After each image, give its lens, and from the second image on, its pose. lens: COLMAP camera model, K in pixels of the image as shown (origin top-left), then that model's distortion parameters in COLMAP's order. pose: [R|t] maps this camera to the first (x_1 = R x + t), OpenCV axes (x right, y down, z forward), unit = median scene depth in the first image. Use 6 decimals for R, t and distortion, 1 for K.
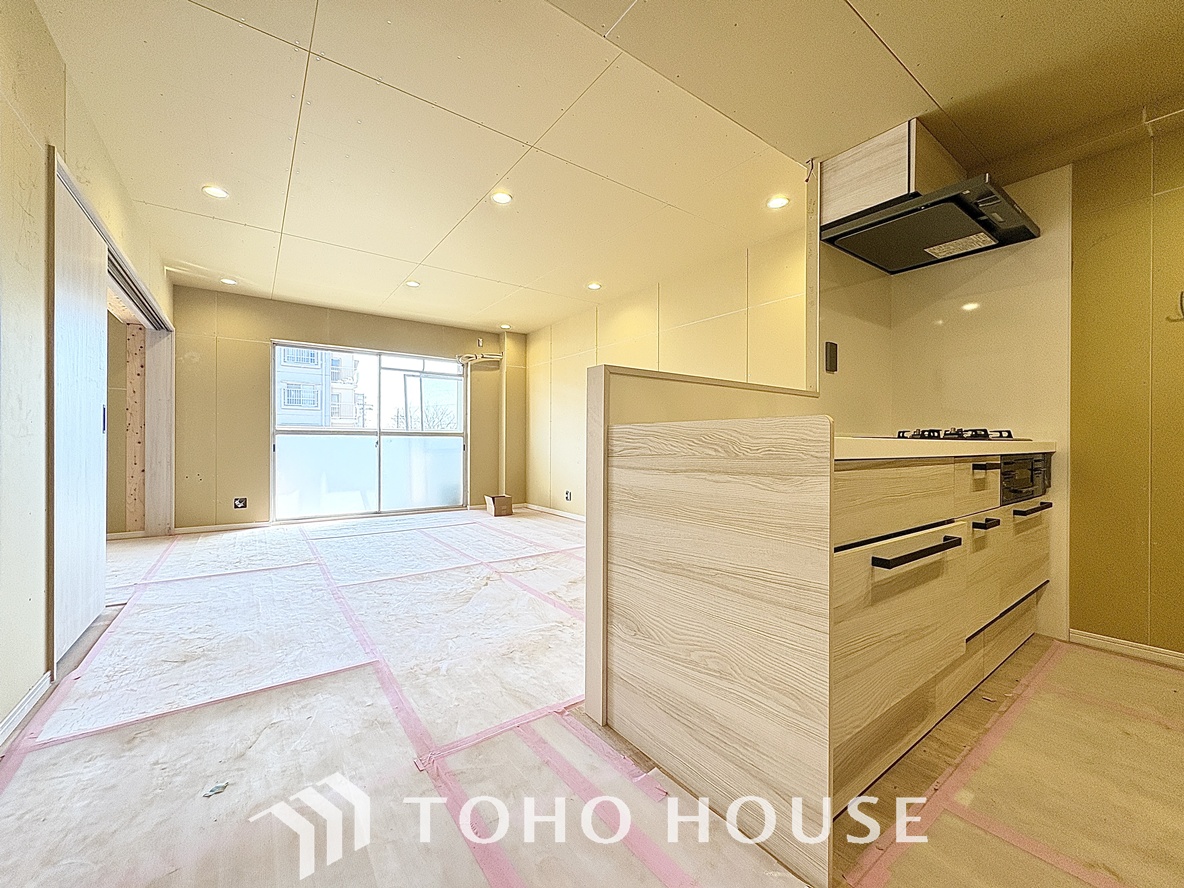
lens RADIAL K [[471.2, 0, 591.7], [0, 471.2, 443.9], [0, 0, 1]] dist [0.002660, -0.000324]
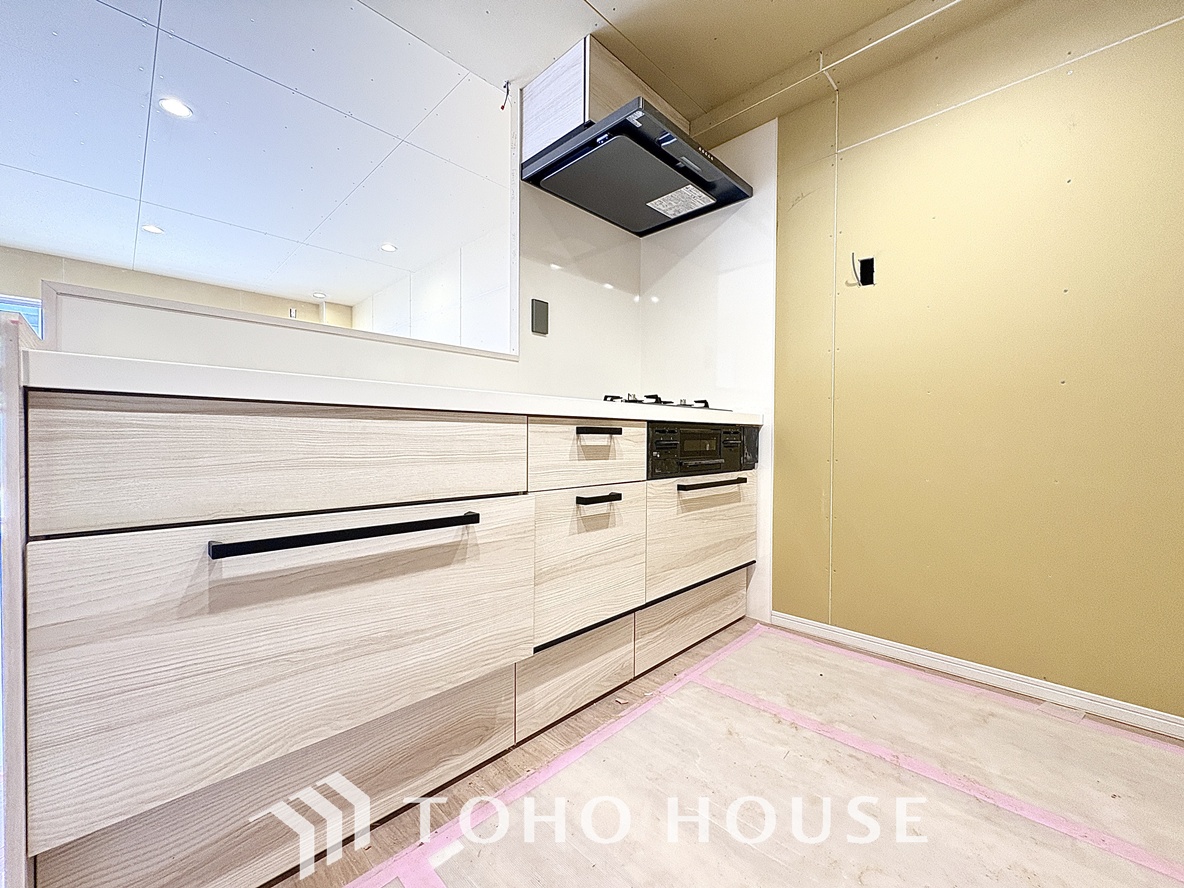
lens RADIAL K [[471.2, 0, 593.9], [0, 471.2, 442.8], [0, 0, 1]] dist [0.002660, -0.000324]
pose [[0.986679, 0.002116, 0.162664, 0.502915], [-0.003820, 0.999941, 0.010166, 0.044783], [-0.162633, -0.010652, 0.986629, 0.124673]]
